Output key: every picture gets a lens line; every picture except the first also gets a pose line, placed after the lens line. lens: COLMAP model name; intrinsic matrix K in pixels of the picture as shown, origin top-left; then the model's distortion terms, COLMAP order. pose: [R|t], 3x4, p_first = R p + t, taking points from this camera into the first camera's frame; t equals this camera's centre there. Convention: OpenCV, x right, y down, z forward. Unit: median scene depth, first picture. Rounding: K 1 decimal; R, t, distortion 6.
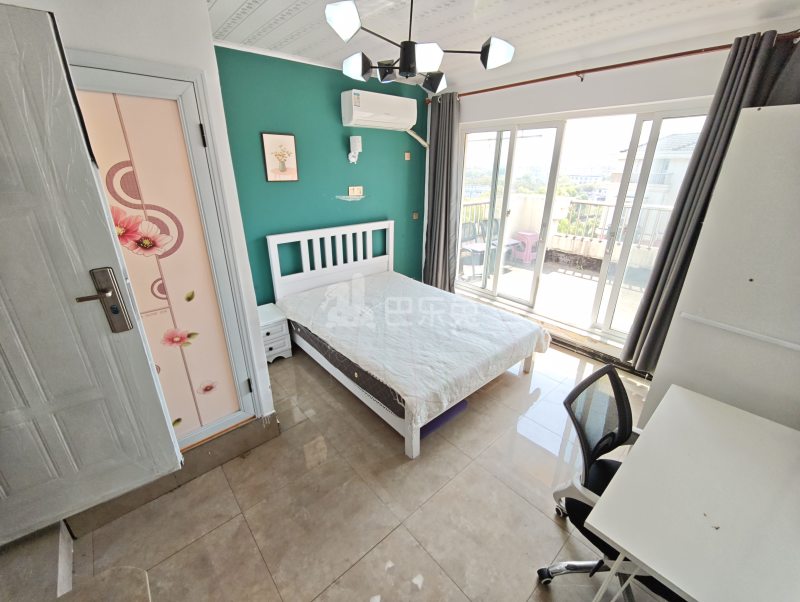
lens RADIAL K [[335.9, 0, 400.0], [0, 335.9, 297.1], [0, 0, 1]] dist [-0.012668, 0.004010]
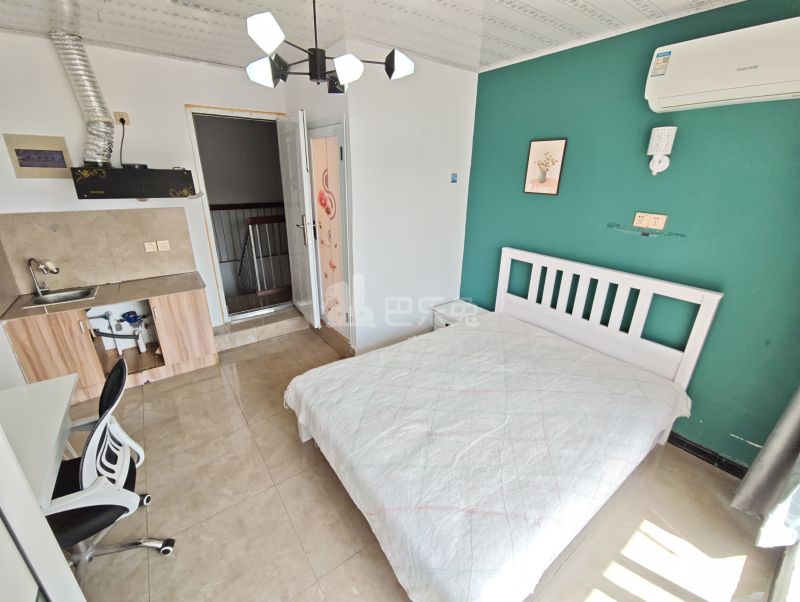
lens RADIAL K [[335.9, 0, 398.7], [0, 335.9, 299.3], [0, 0, 1]] dist [-0.012668, 0.004010]
pose [[-0.085134, 0.343451, -0.935304, 0.650726], [-0.383652, 0.855034, 0.348896, -0.300146], [0.919545, 0.388534, 0.058974, 0.785900]]
